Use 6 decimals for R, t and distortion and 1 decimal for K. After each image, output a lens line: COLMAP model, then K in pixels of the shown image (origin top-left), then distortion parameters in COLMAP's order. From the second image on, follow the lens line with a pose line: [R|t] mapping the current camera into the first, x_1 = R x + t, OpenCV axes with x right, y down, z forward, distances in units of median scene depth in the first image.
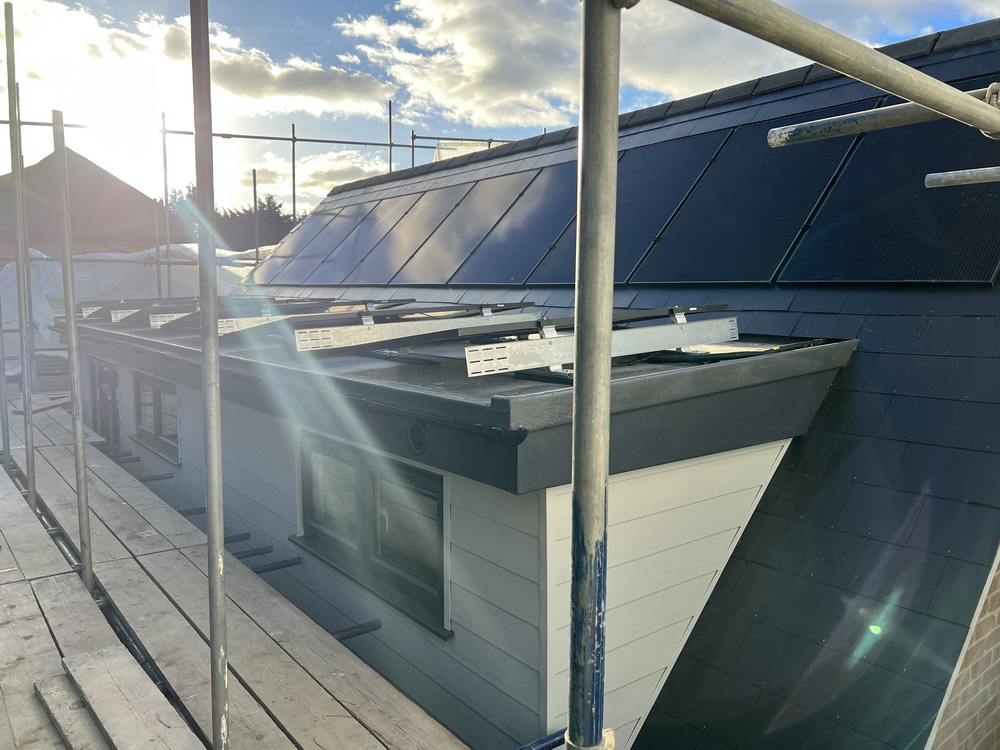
lens RADIAL K [[743.8, 0, 501.8], [0, 743.8, 373.4], [0, 0, 1]] dist [0.043292, -0.050164]
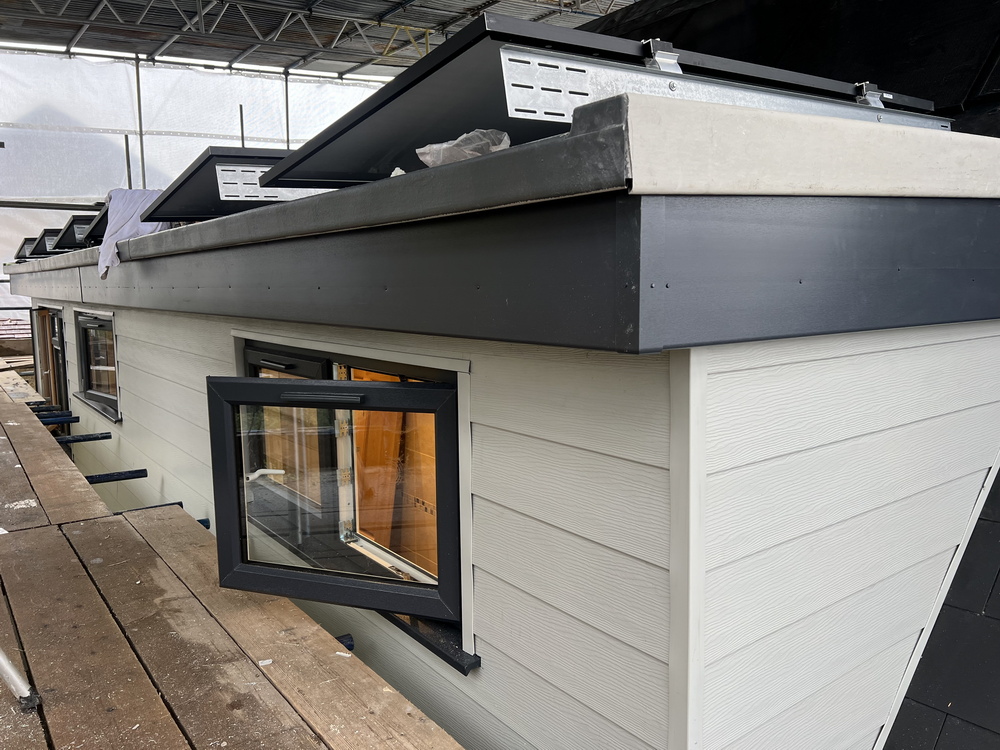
lens RADIAL K [[753.6, 0, 499.1], [0, 753.6, 373.8], [0, 0, 1]] dist [0.004740, 0.000633]
pose [[0.999688, -0.009774, -0.022976, -0.035989], [0.010077, 0.999863, 0.013099, 0.133161], [0.022845, -0.013327, 0.999650, 0.458092]]
